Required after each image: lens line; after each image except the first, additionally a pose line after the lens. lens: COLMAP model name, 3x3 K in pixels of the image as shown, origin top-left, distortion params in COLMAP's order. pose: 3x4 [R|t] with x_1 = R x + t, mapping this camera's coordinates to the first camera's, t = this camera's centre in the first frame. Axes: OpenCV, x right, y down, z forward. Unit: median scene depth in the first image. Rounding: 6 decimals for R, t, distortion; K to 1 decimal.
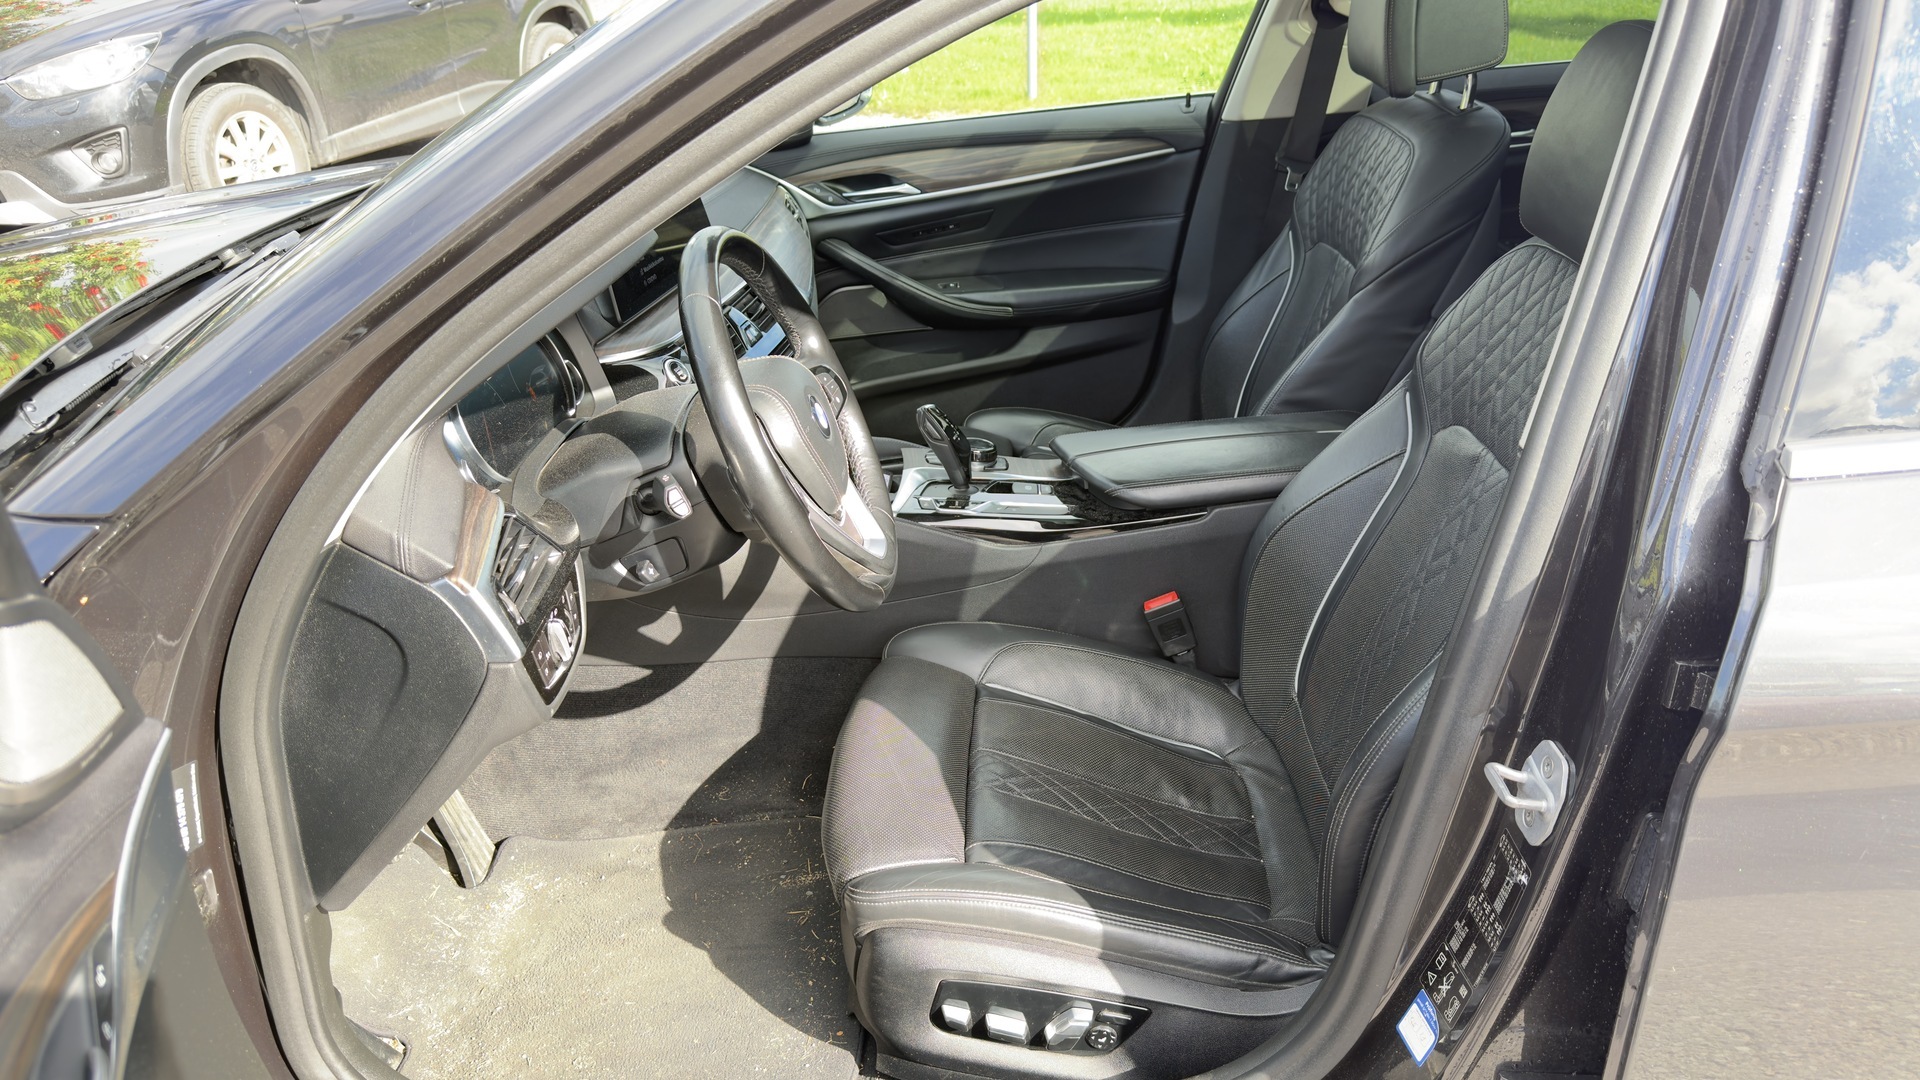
lens RADIAL K [[1339.1, 0, 974.9], [0, 1339.1, 541.7], [0, 0, 1]] dist [0.010341, -0.051404]
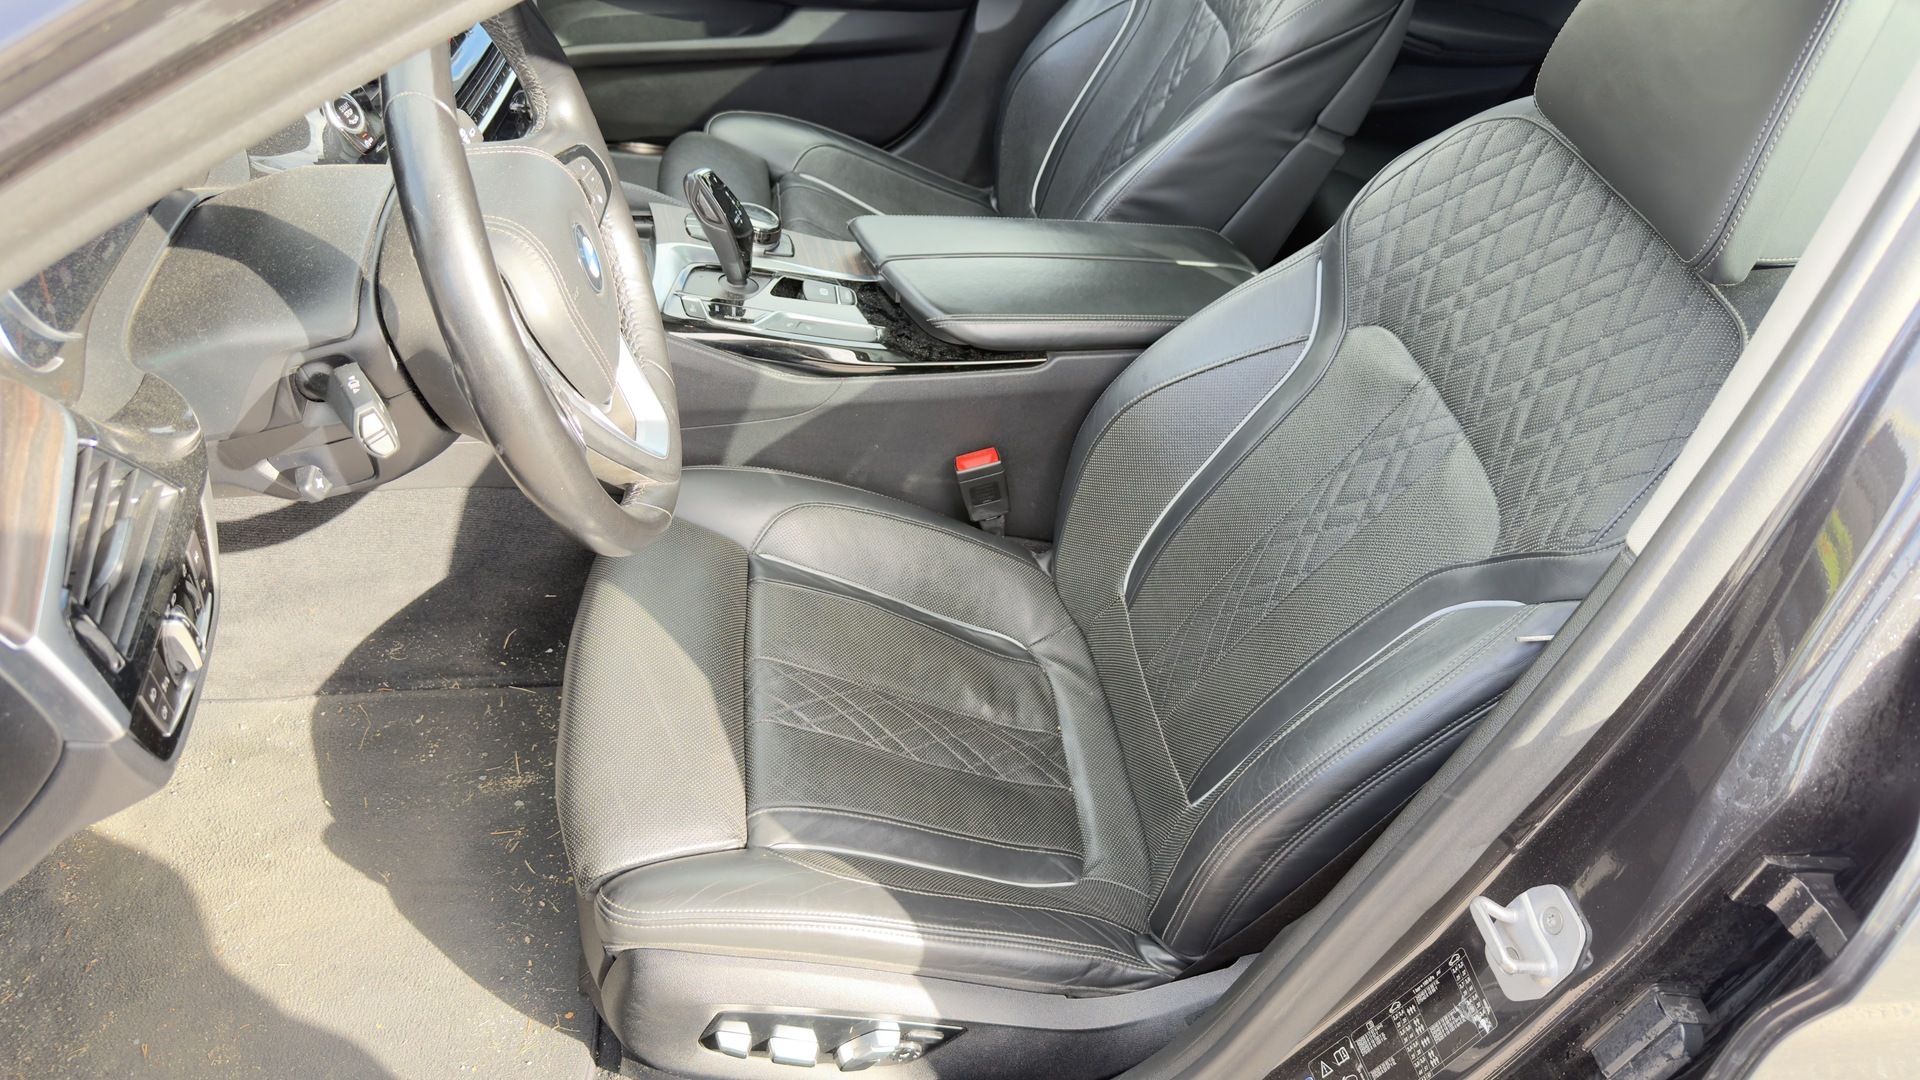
lens RADIAL K [[1339.1, 0, 971.9], [0, 1339.1, 536.2], [0, 0, 1]] dist [0.010341, -0.051404]
pose [[0.961142, 0.052957, 0.270929, -0.094761], [-0.129302, 0.953474, 0.272339, -0.151053], [-0.243901, -0.296788, 0.923271, 0.259228]]
